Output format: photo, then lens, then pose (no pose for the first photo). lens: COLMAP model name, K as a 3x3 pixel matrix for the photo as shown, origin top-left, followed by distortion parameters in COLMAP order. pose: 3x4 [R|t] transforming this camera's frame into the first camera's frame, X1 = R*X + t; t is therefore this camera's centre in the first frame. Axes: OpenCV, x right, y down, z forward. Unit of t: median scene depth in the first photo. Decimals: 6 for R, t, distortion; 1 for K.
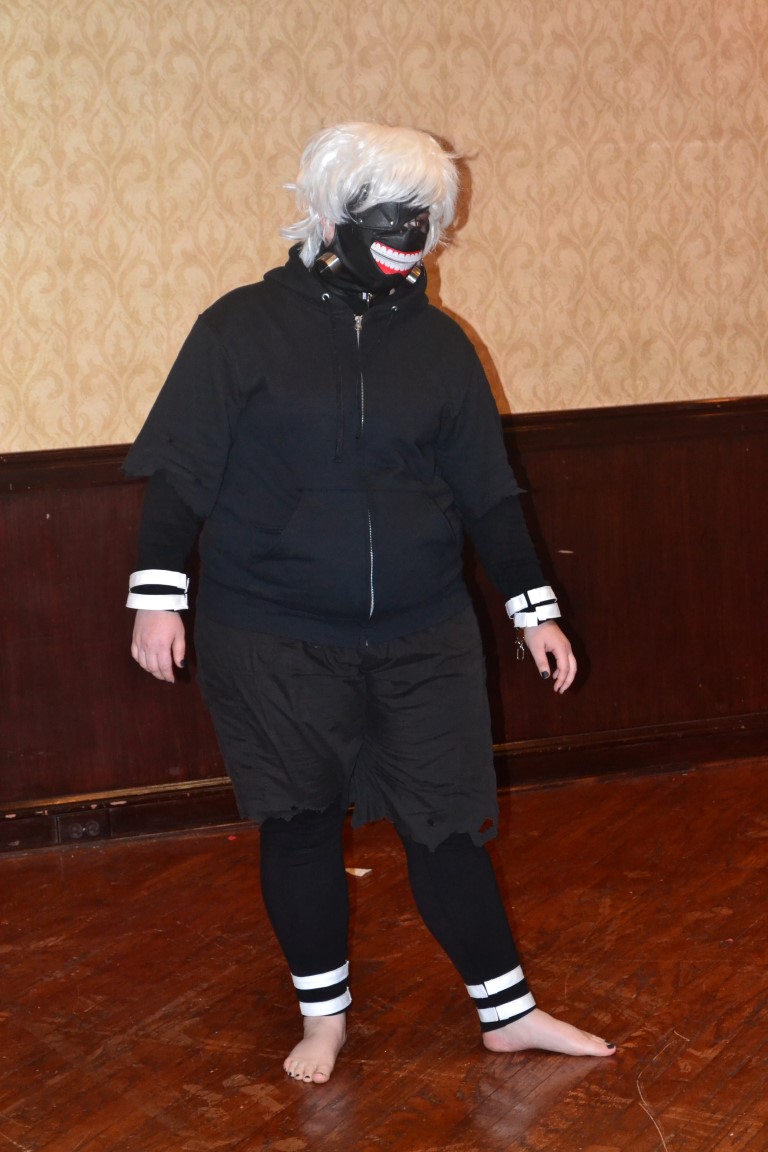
lens RADIAL K [[2754.8, 0, 335.3], [0, 2754.8, 573.5], [0, 0, 1]] dist [-0.017245, 0.052807]
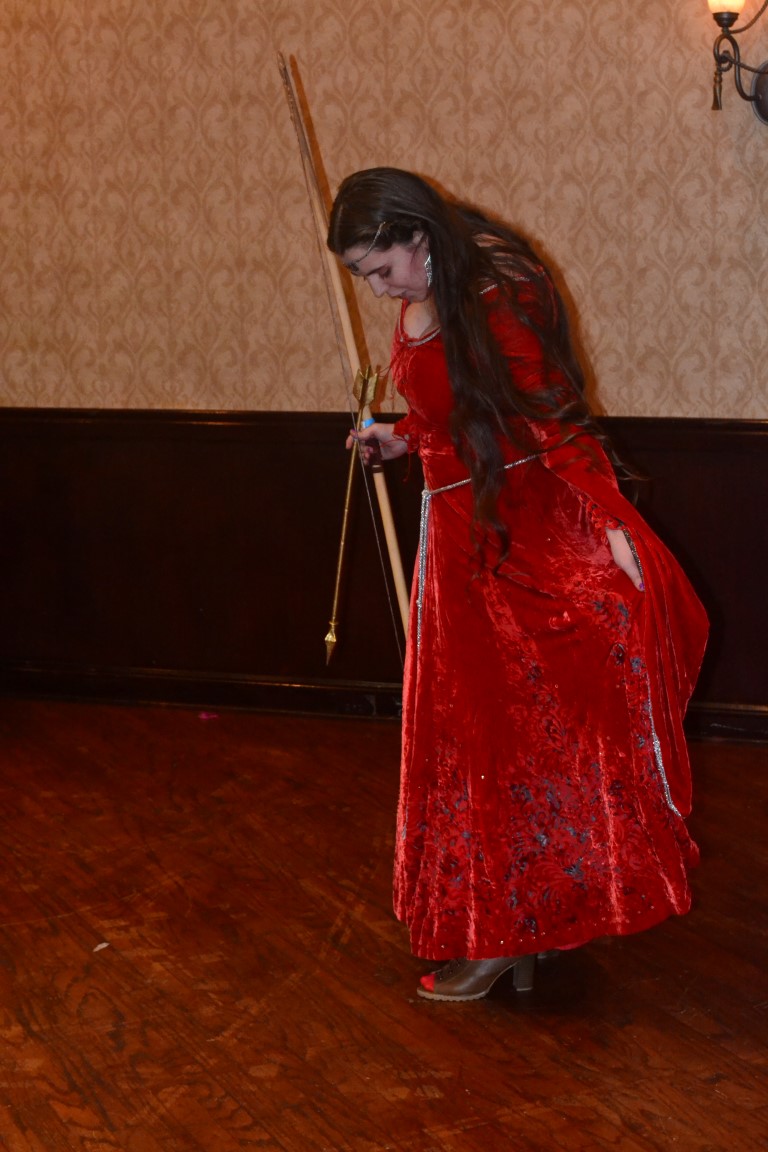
lens RADIAL K [[2208.3, 0, 384.0], [0, 2208.3, 576.0], [0, 0, 1]] dist [-0.008885, 0.019624]
pose [[0.769976, 0.144637, -0.621463, 0.622374], [-0.091890, 0.988952, 0.116316, -0.055907], [0.631421, -0.032455, 0.774761, 0.226918]]
